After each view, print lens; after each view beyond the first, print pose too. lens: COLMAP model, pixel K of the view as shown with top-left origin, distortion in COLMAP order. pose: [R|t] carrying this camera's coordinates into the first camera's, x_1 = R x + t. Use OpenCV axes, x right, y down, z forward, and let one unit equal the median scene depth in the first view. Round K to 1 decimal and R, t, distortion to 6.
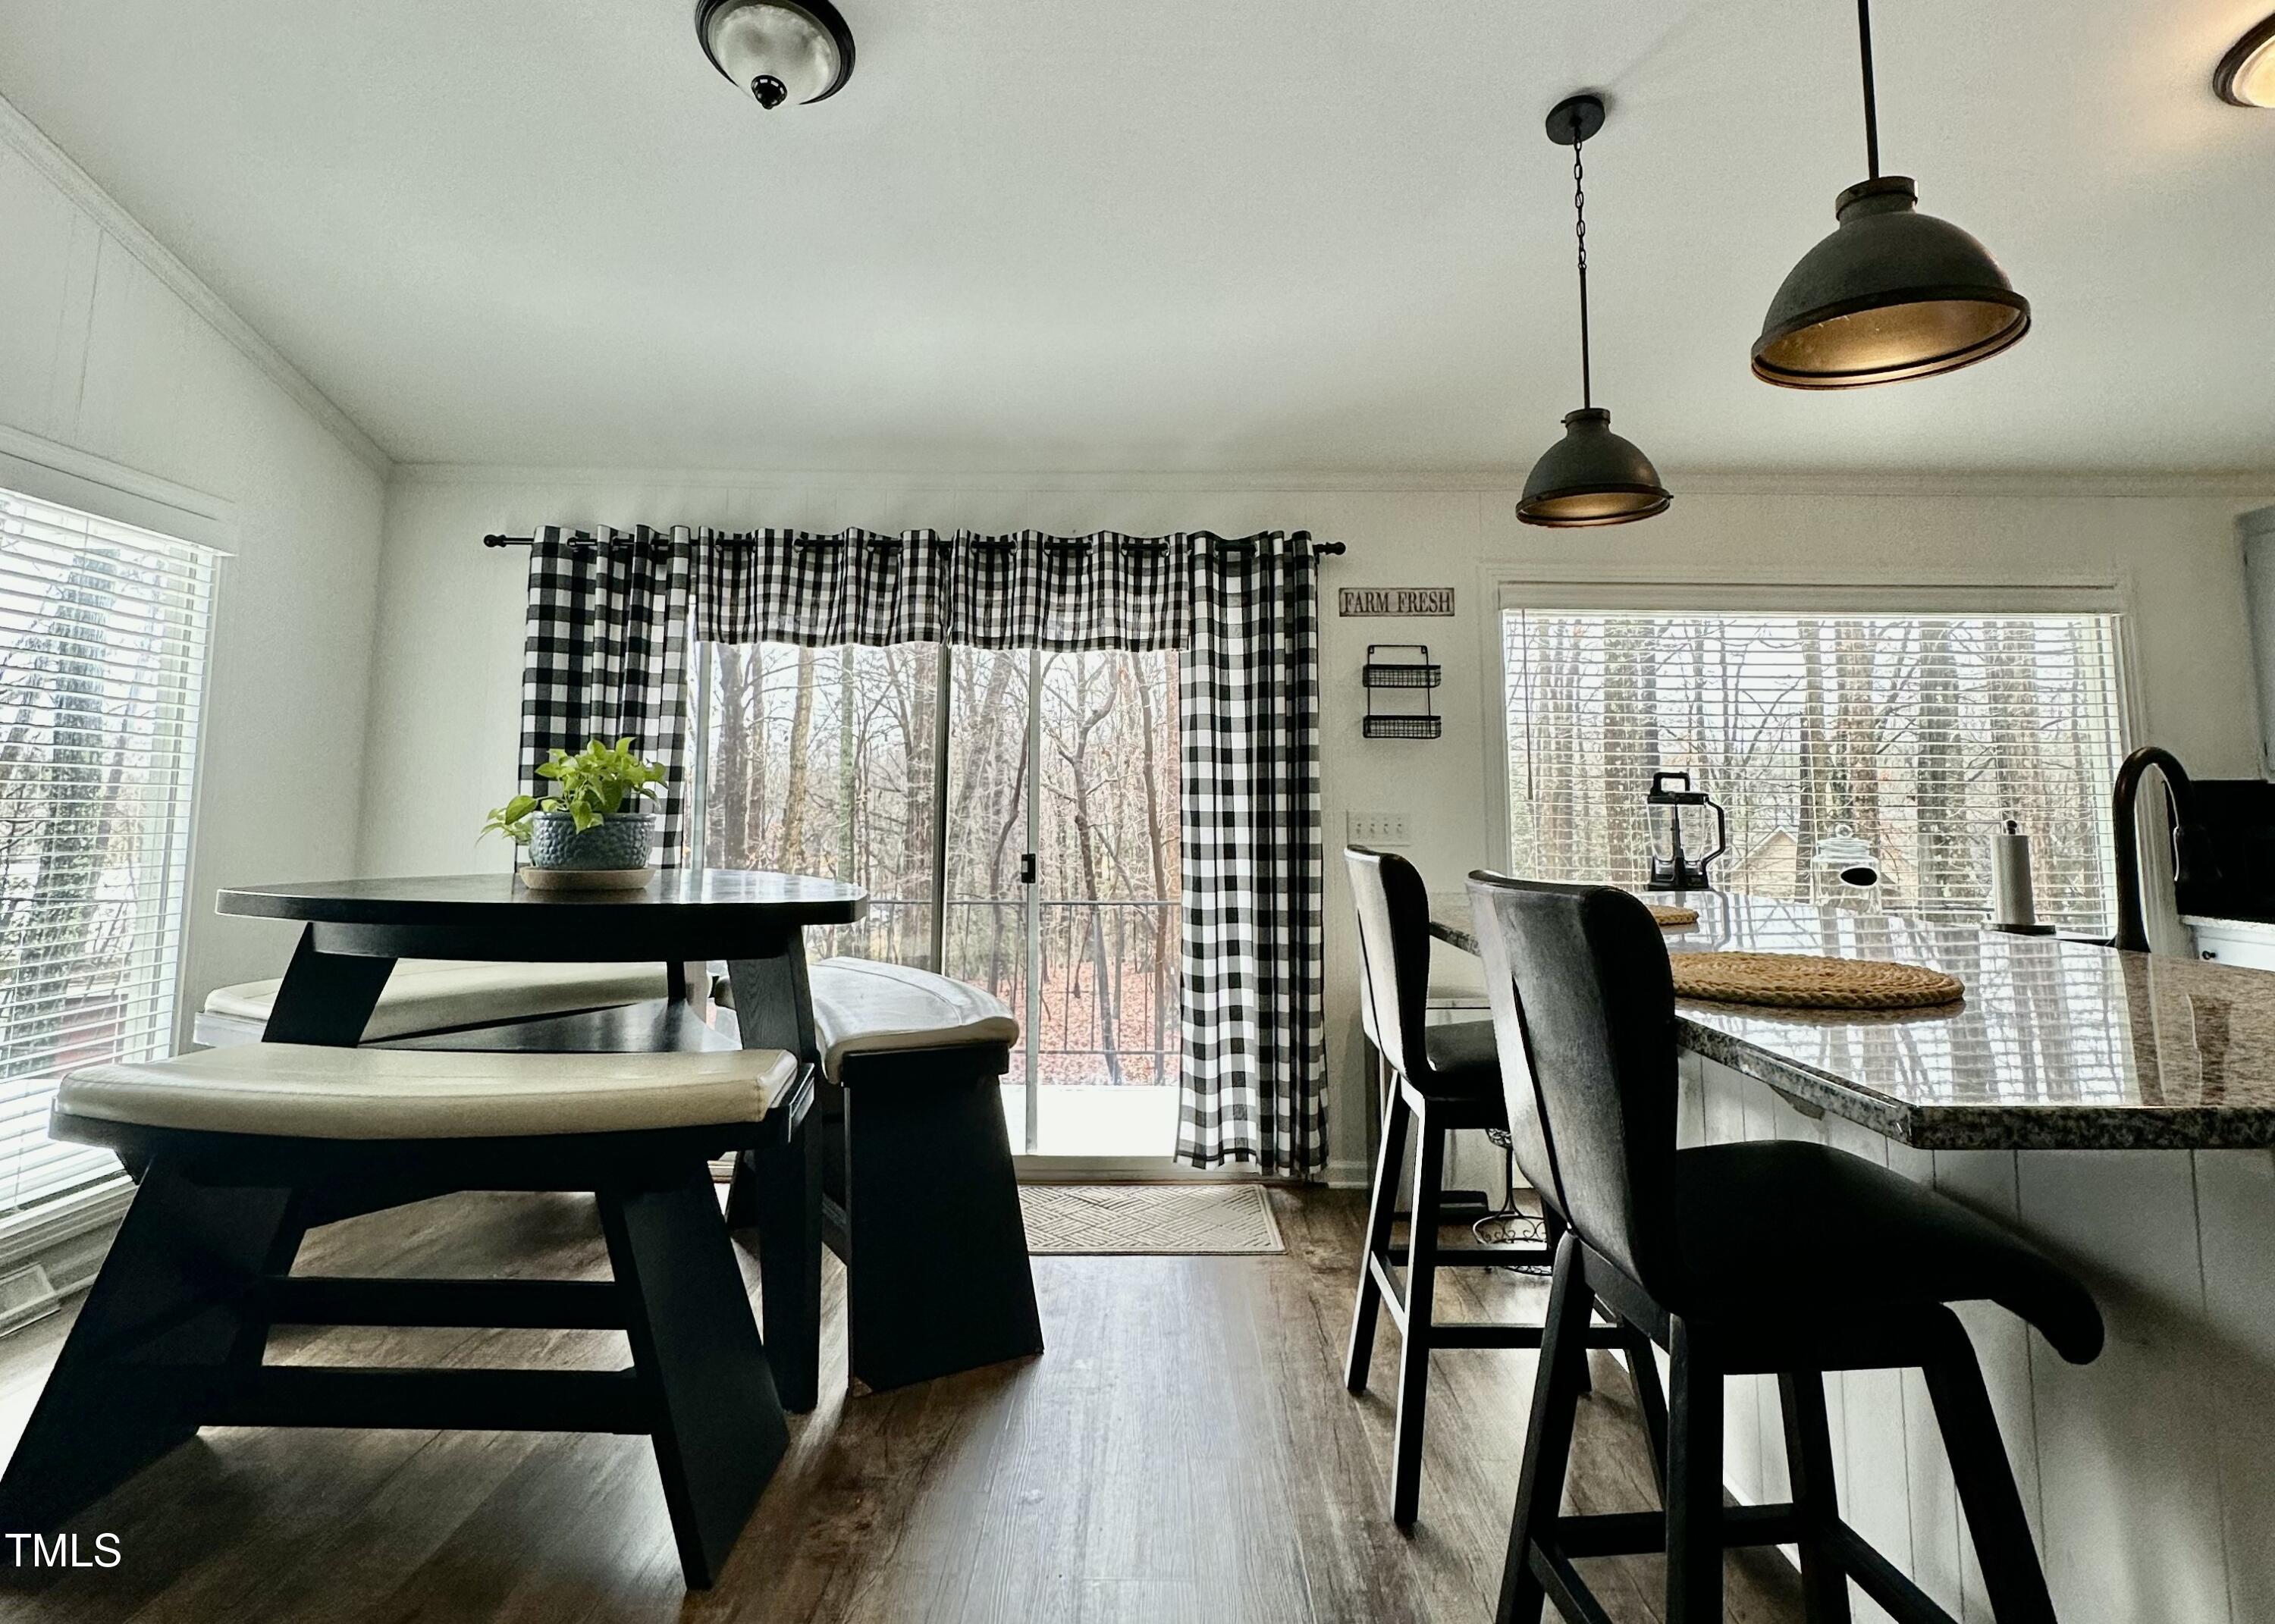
lens RADIAL K [[1201.8, 0, 1168.3], [0, 1201.8, 688.5], [0, 0, 1]] dist [-0.001544, 0.000555]
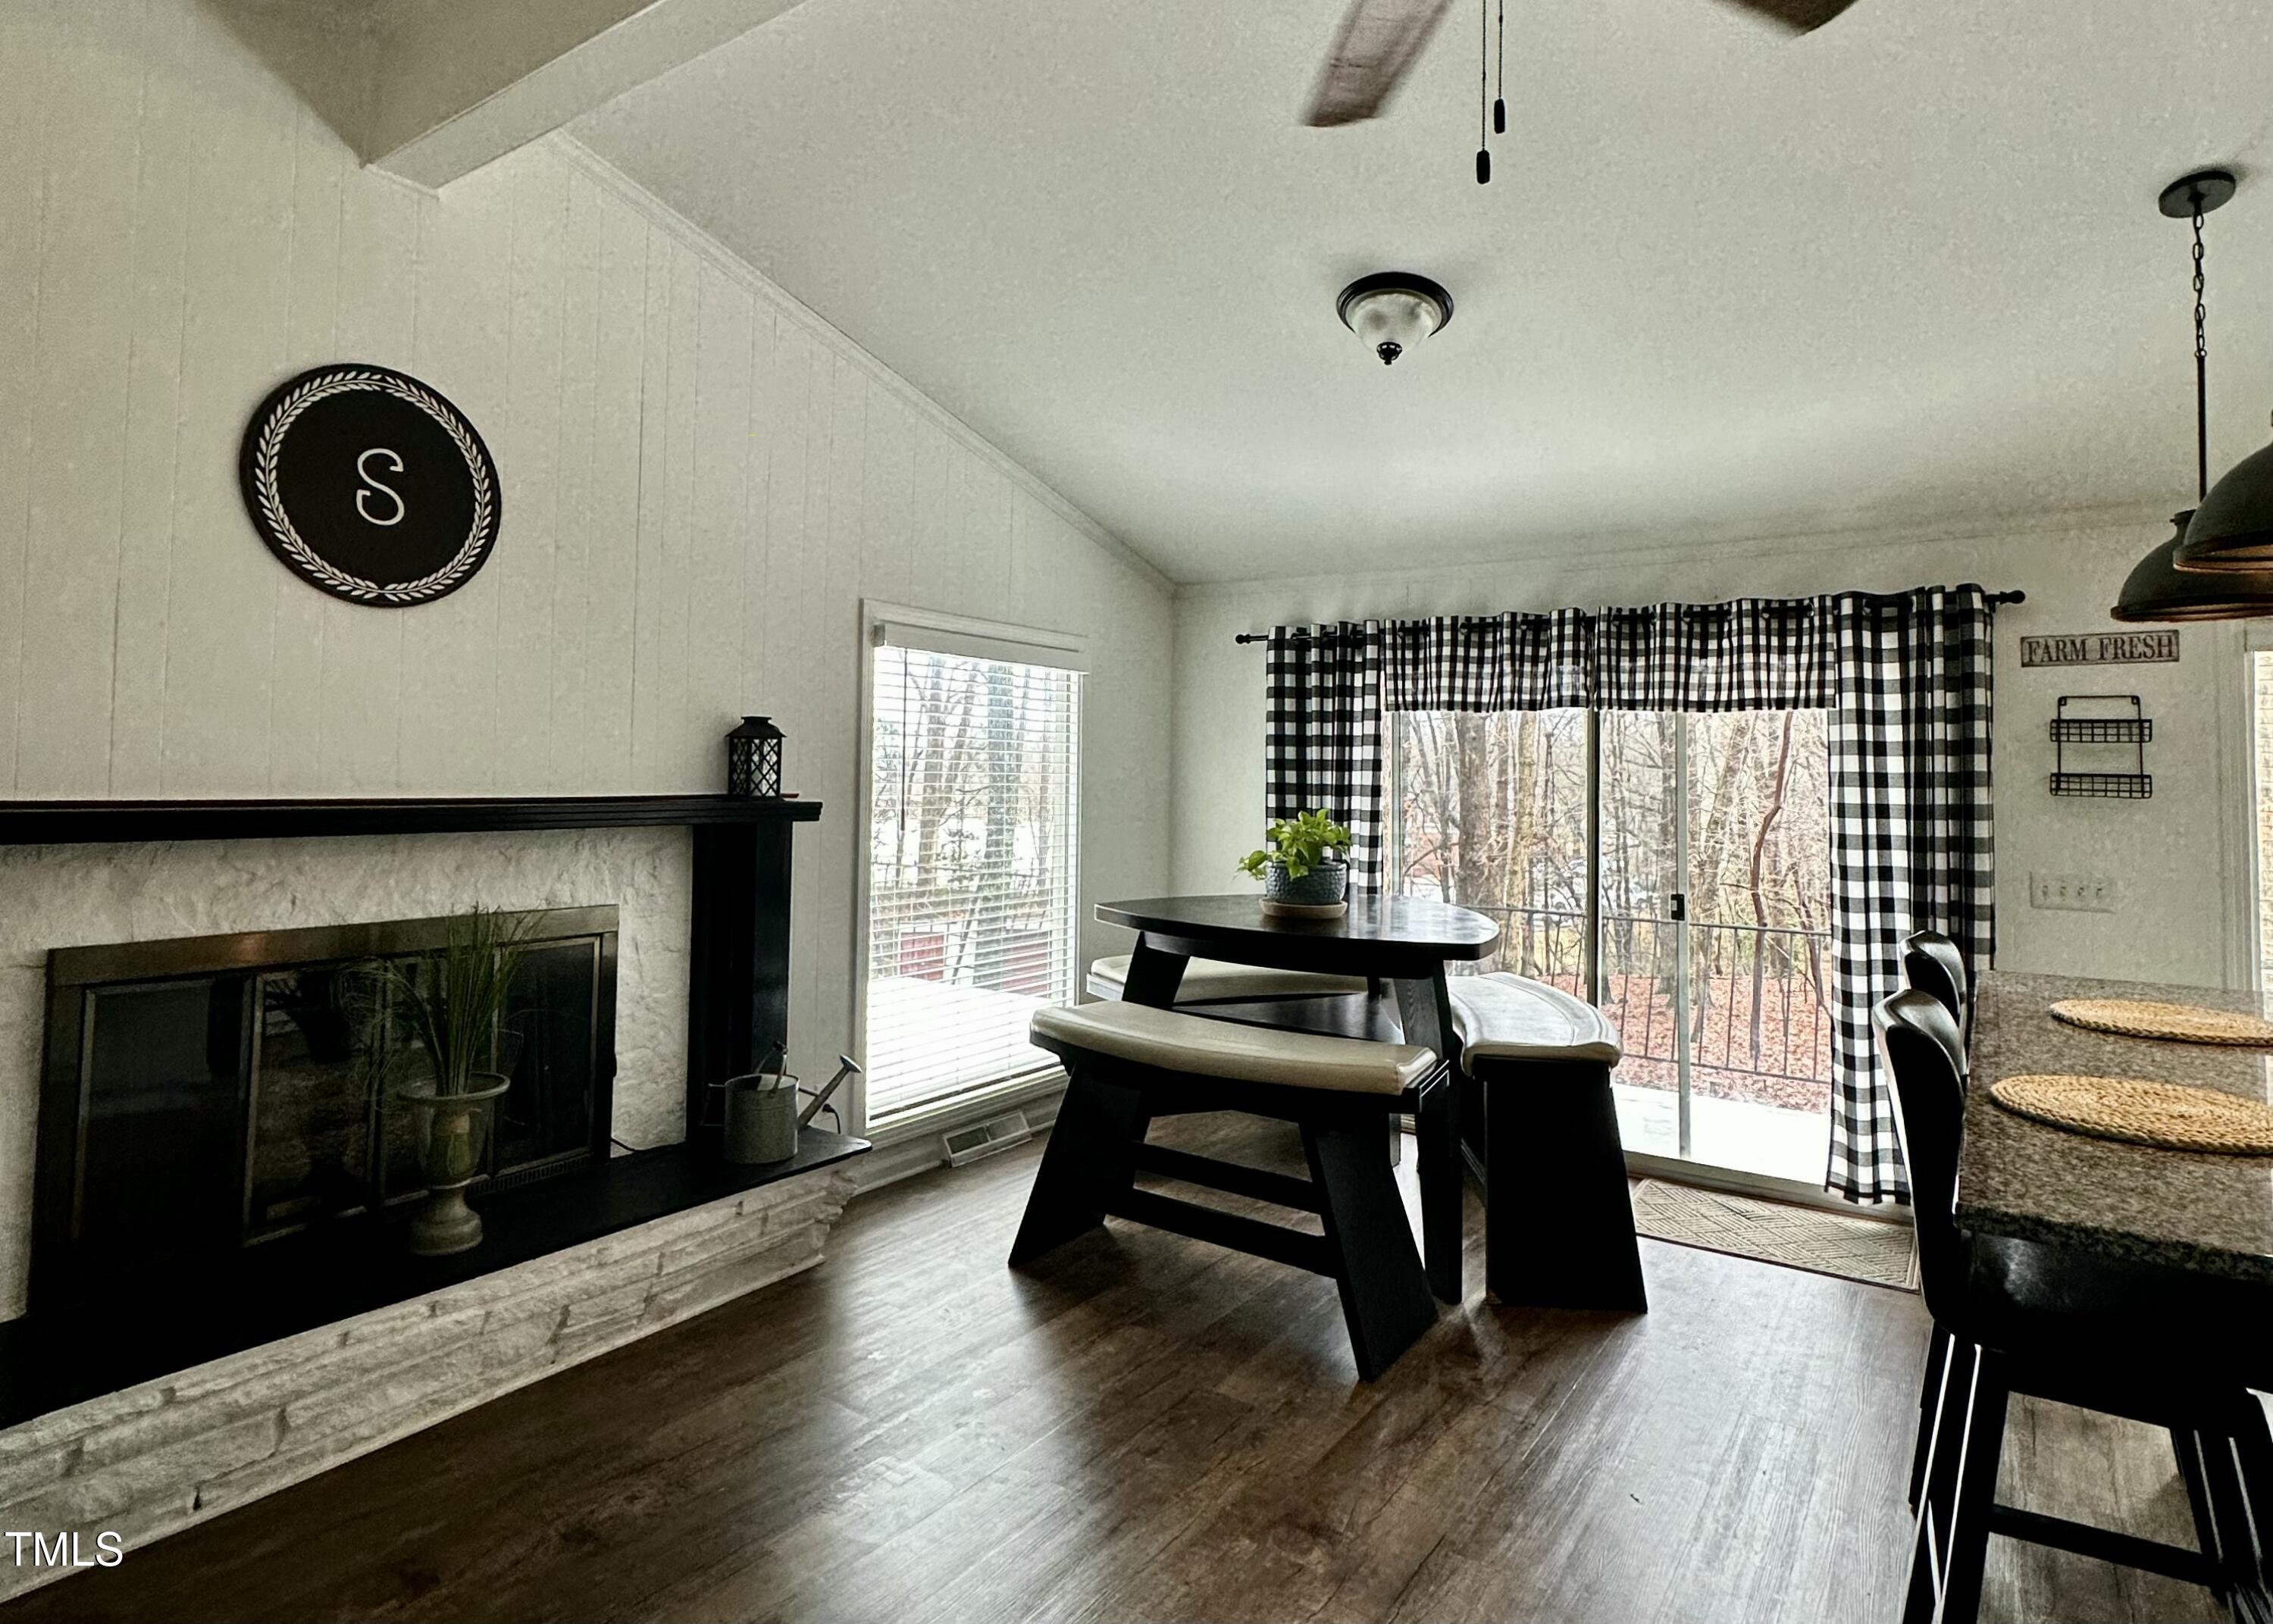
lens RADIAL K [[1244.1, 0, 1133.4], [0, 1244.1, 808.0], [0, 0, 1]] dist [-0.000874, 0.003045]
pose [[0.810020, 0.019187, -0.586088, 0.154106], [0.052485, 0.993081, 0.105049, -0.090432], [0.584048, -0.115853, 0.803409, -0.201461]]
